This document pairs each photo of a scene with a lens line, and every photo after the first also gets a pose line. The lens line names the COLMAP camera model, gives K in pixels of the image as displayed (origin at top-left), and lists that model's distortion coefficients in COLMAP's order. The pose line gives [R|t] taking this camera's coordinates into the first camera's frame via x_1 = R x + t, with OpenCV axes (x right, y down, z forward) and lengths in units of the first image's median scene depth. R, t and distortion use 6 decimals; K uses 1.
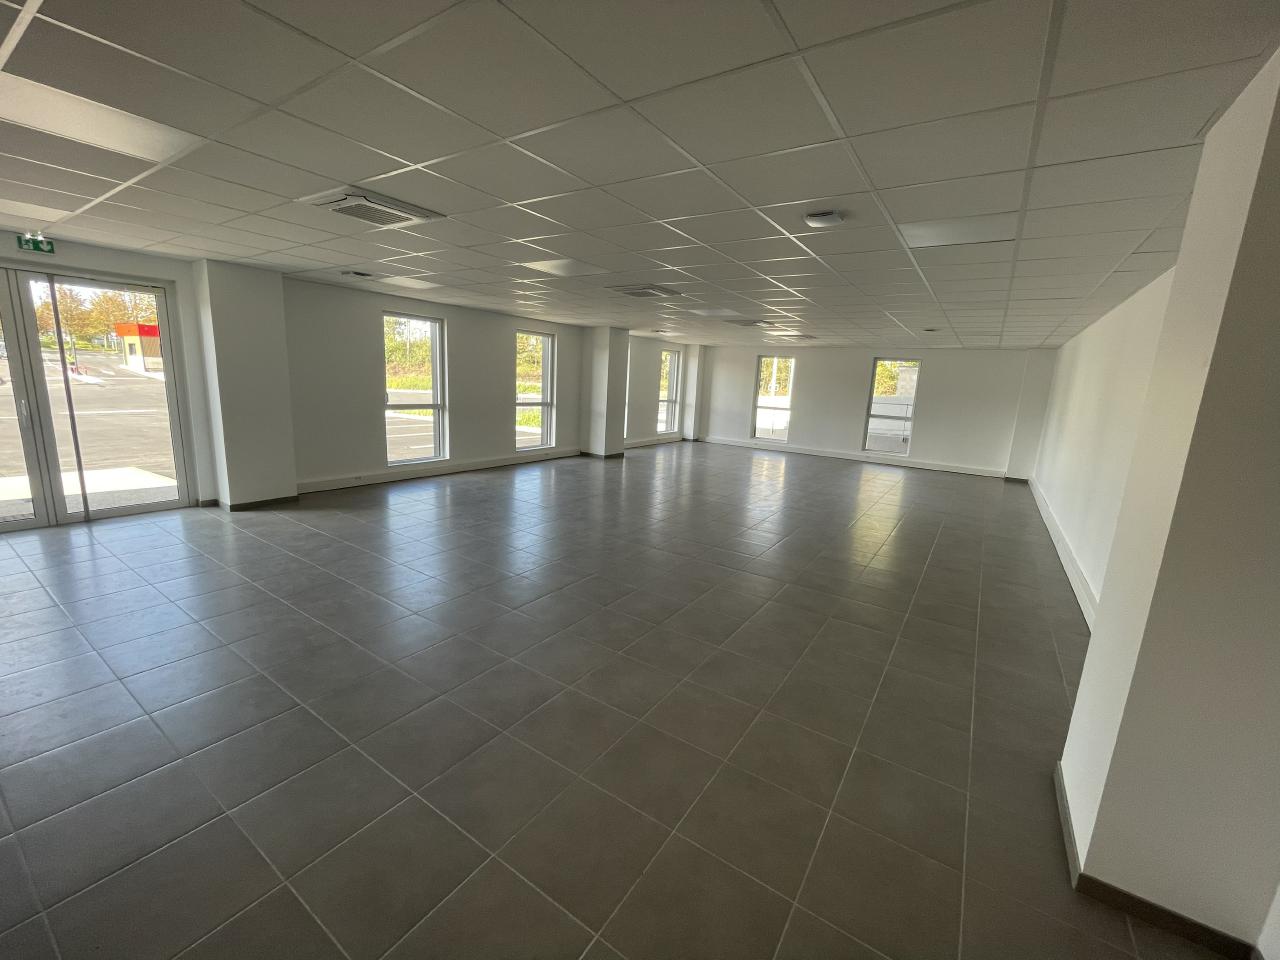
lens RADIAL K [[519.8, 0, 640.0], [0, 519.8, 480.0], [0, 0, 1]] dist [0.000384, -0.000352]
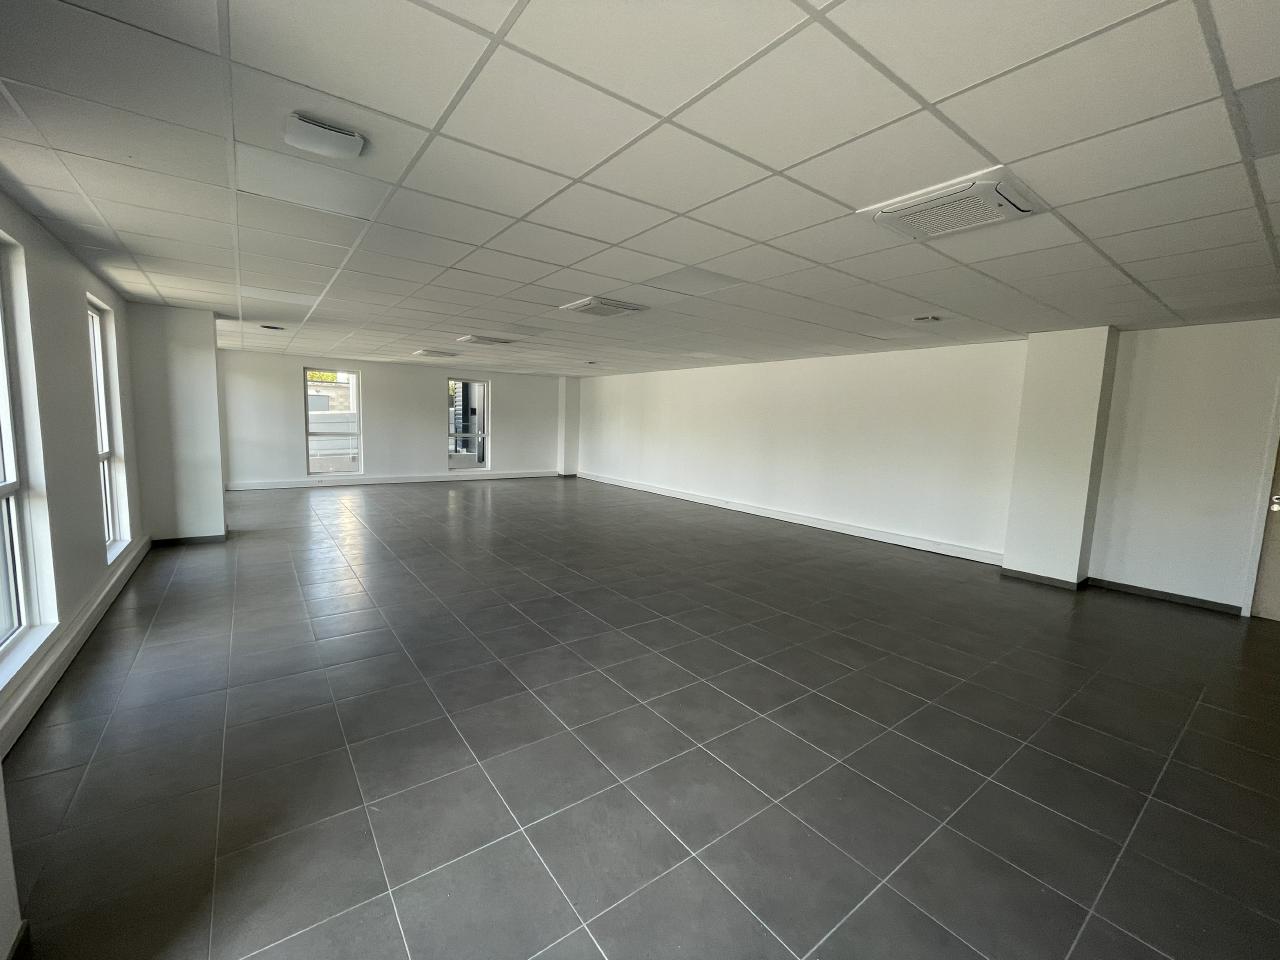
lens RADIAL K [[519.8, 0, 640.0], [0, 519.8, 480.0], [0, 0, 1]] dist [0.000384, -0.000352]
pose [[0.334528, -0.152448, 0.929973, -0.196258], [0.169138, 0.980517, 0.099892, -0.043411], [-0.927083, 0.123877, 0.353795, 0.199403]]
